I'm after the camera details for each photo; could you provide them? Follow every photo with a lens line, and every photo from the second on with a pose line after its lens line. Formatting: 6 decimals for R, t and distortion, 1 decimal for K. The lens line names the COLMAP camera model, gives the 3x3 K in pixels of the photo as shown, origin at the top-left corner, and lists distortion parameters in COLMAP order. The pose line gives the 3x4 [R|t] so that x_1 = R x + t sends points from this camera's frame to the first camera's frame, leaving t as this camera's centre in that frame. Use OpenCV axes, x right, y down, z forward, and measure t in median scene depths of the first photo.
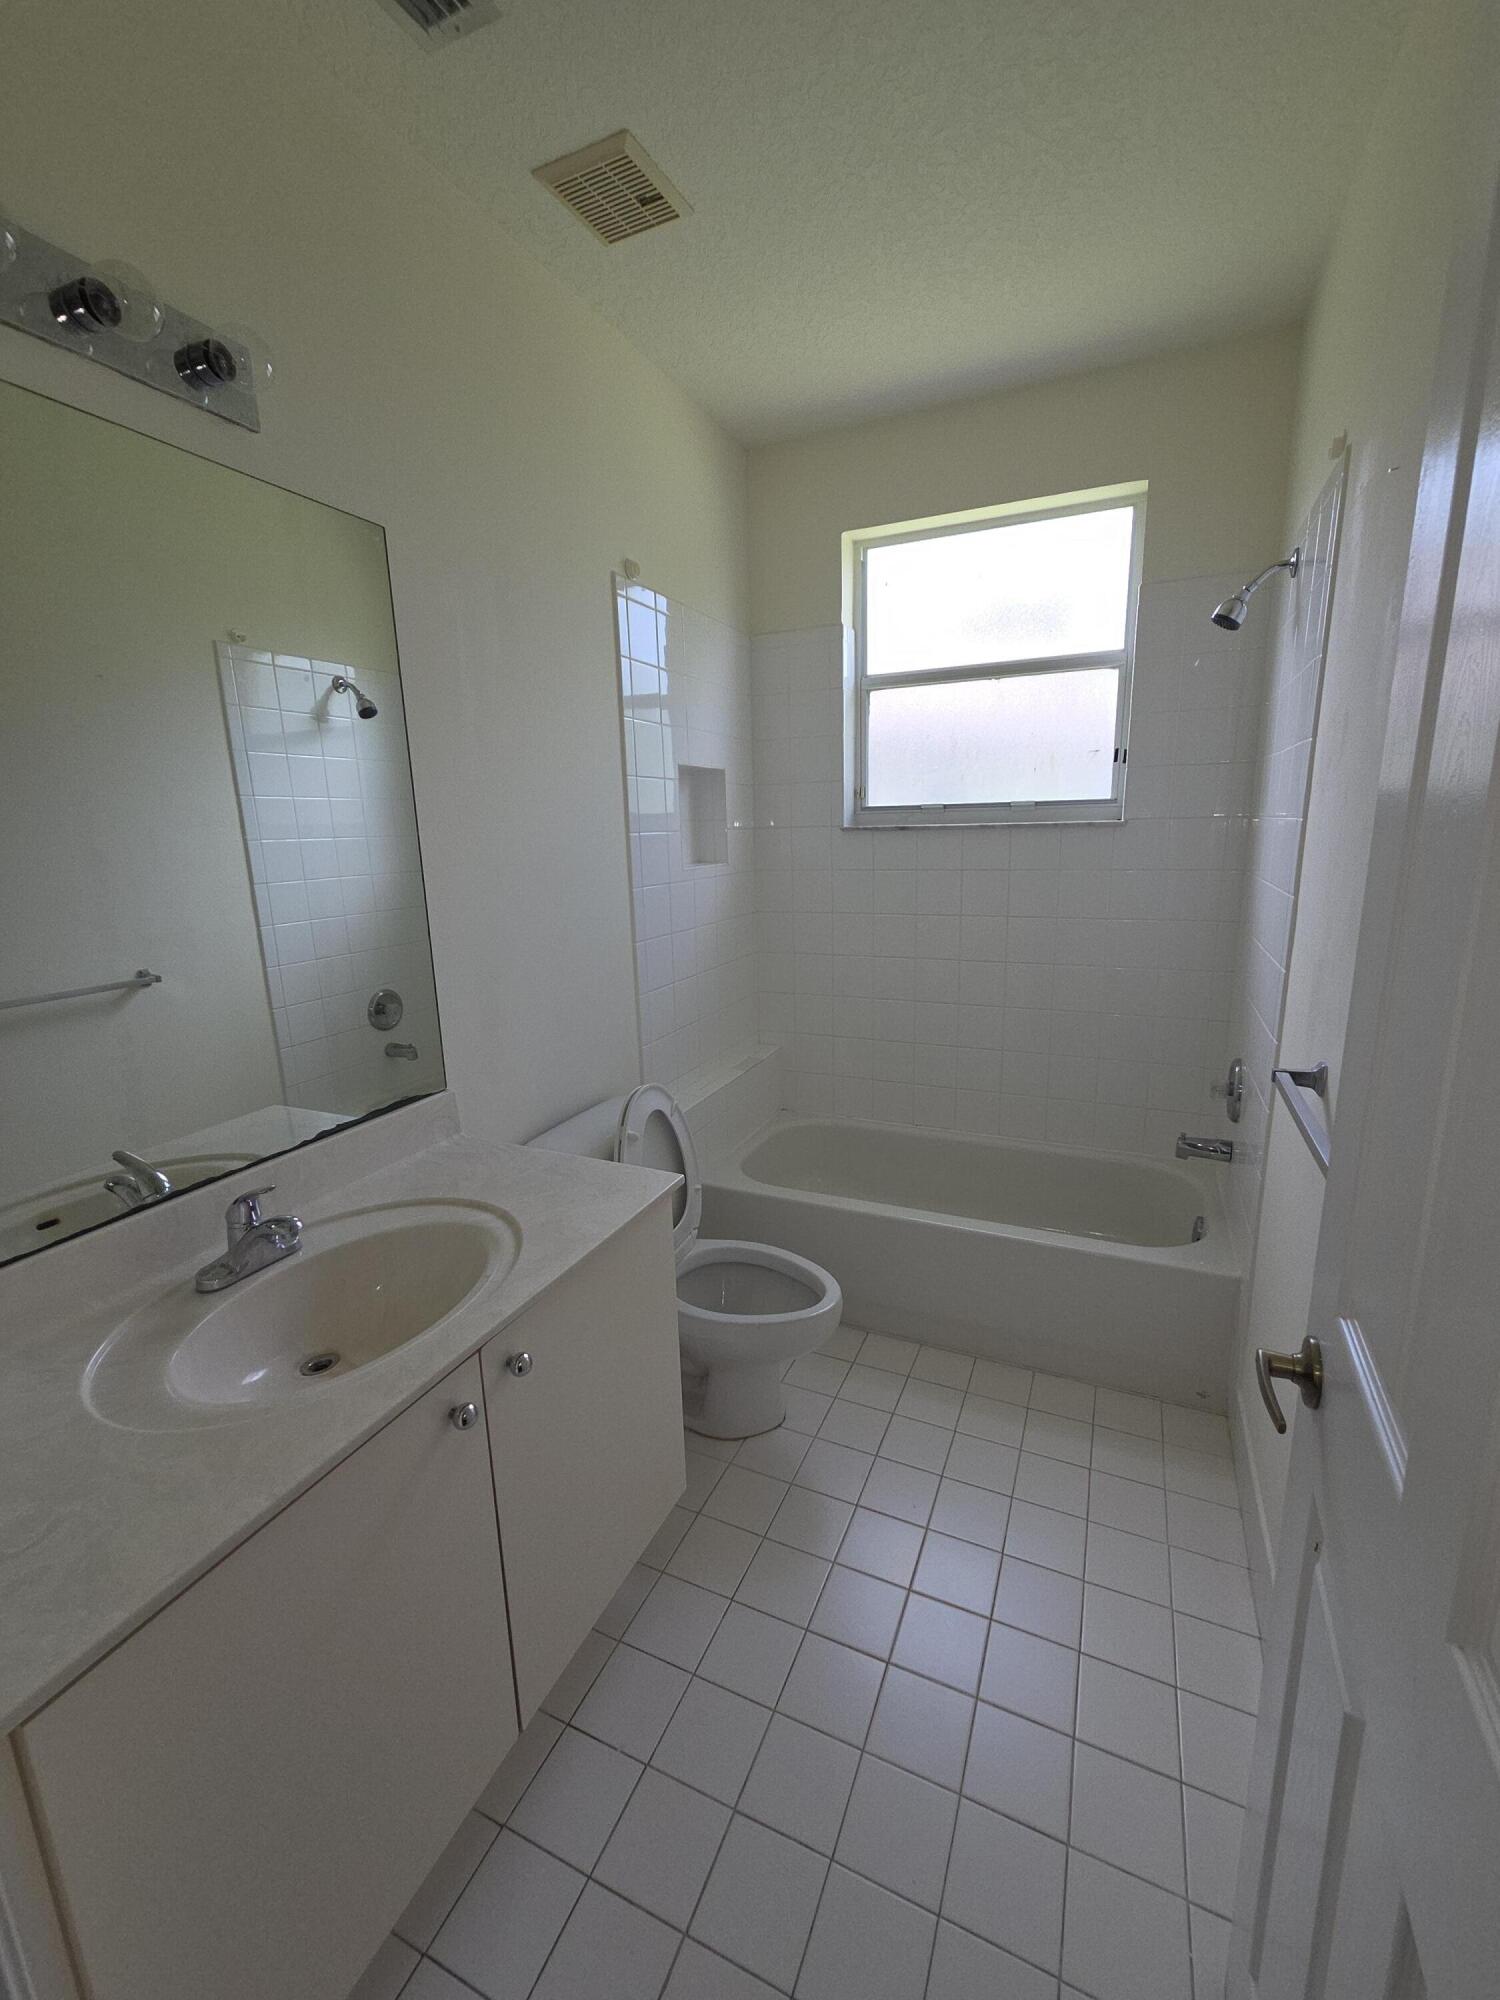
lens RADIAL K [[818.5, 0, 759.9], [0, 818.5, 1000.1], [0, 0, 1]] dist [0.004274, -0.000984]
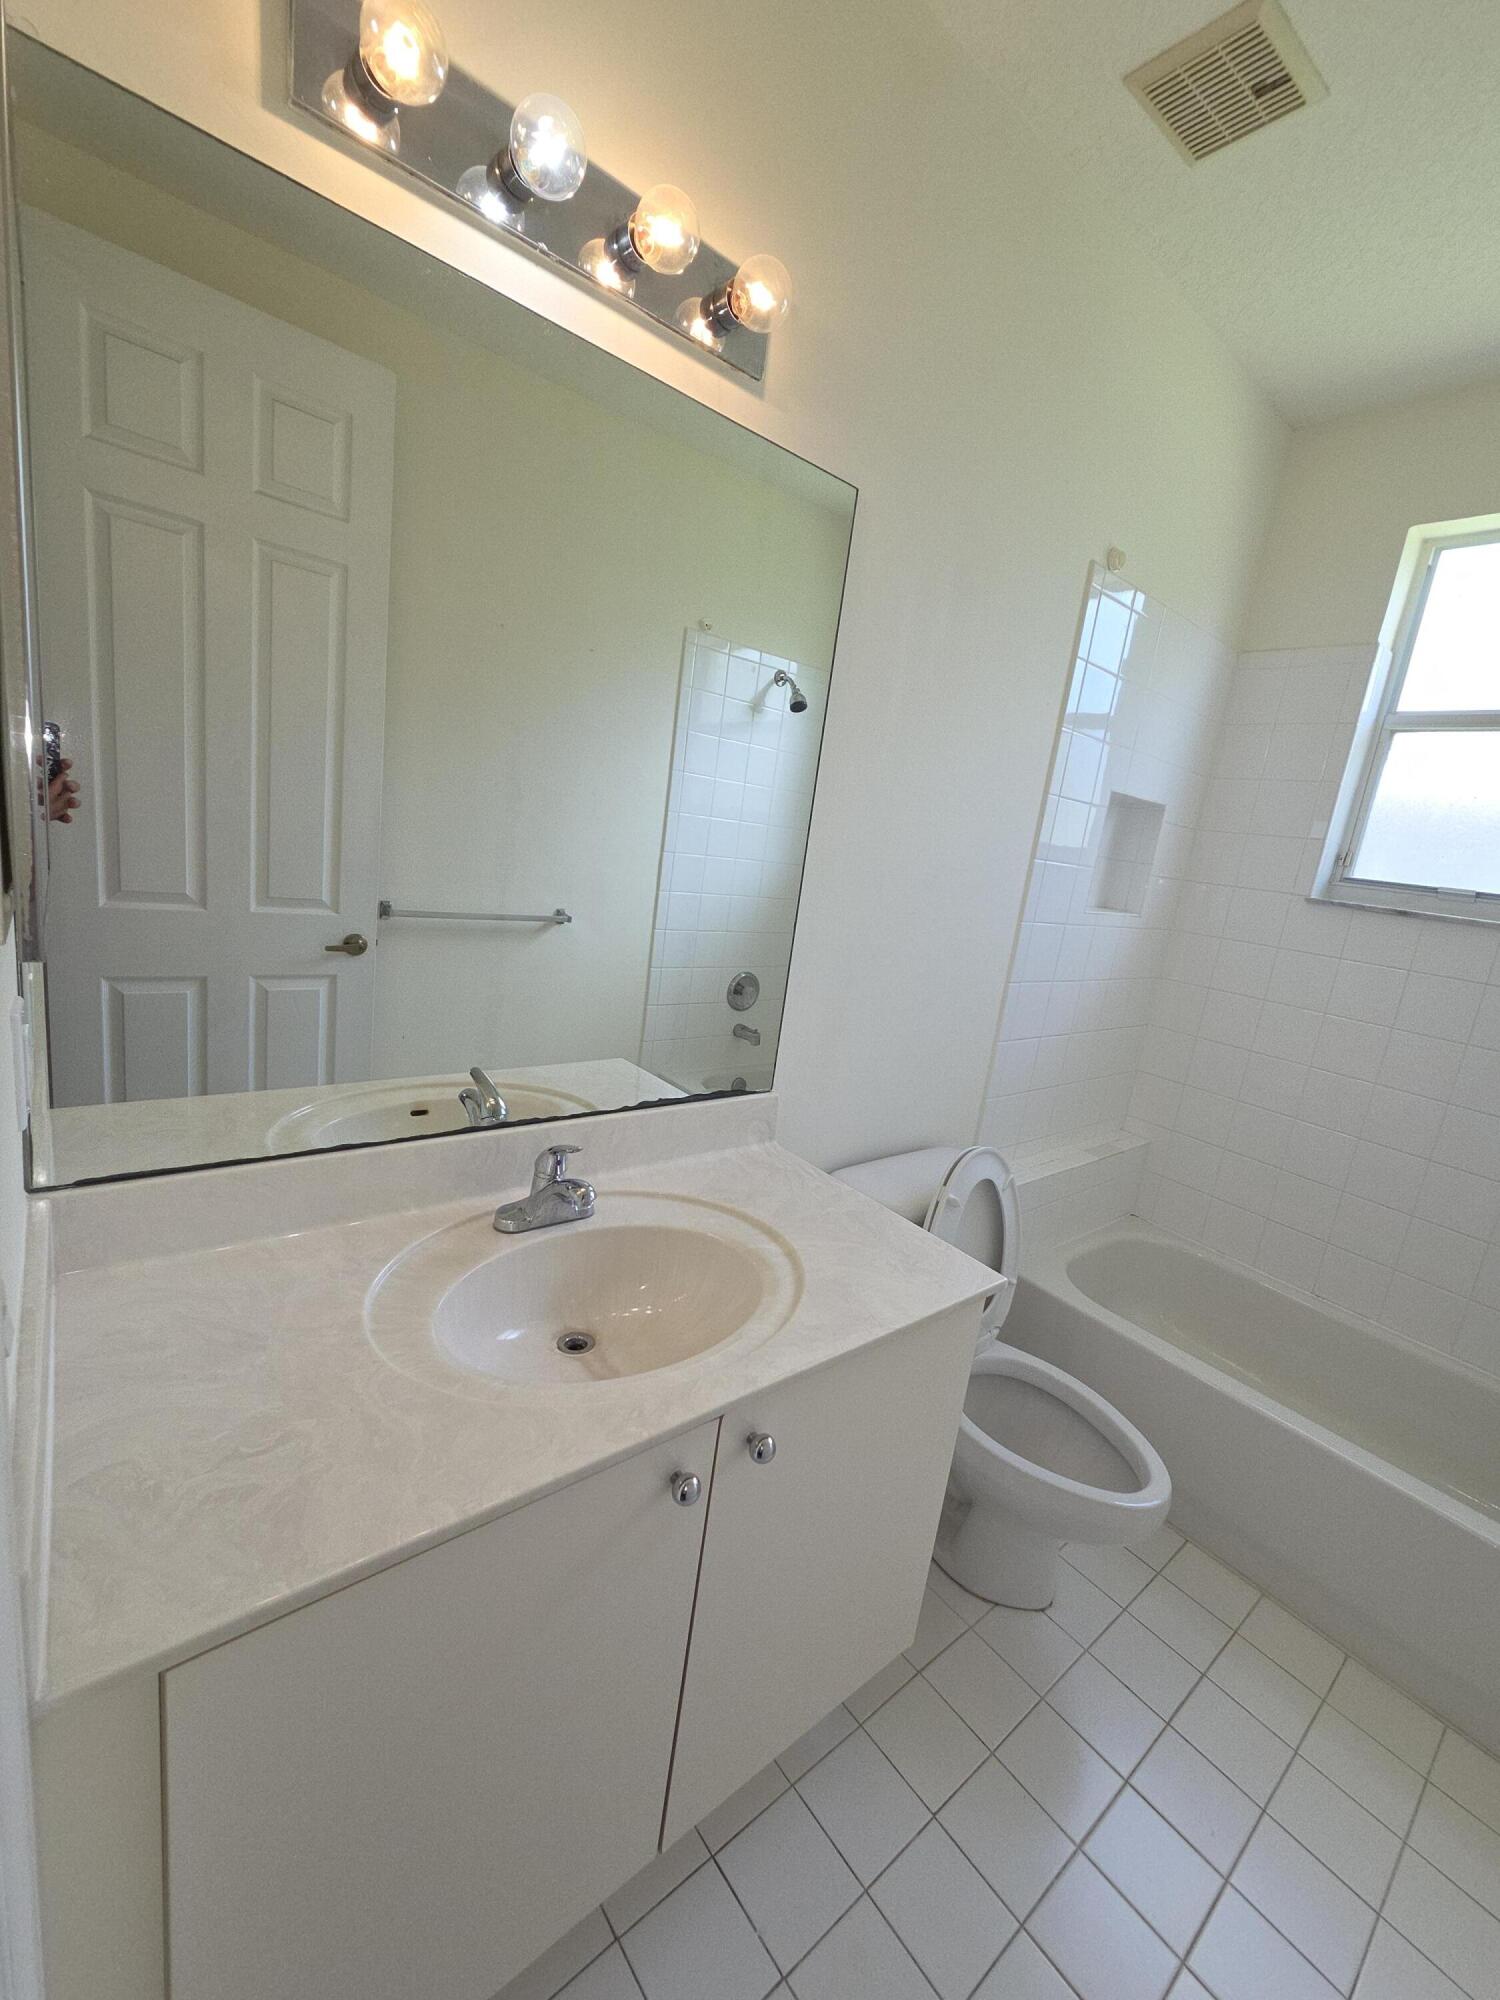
lens RADIAL K [[818.5, 0, 746.8], [0, 818.5, 1003.0], [0, 0, 1]] dist [0.004274, -0.000984]
pose [[0.879294, 0.232491, -0.415681, -0.032589], [-0.242936, 0.969626, 0.028431, -0.006170], [0.409665, 0.075985, 0.909066, 0.101113]]
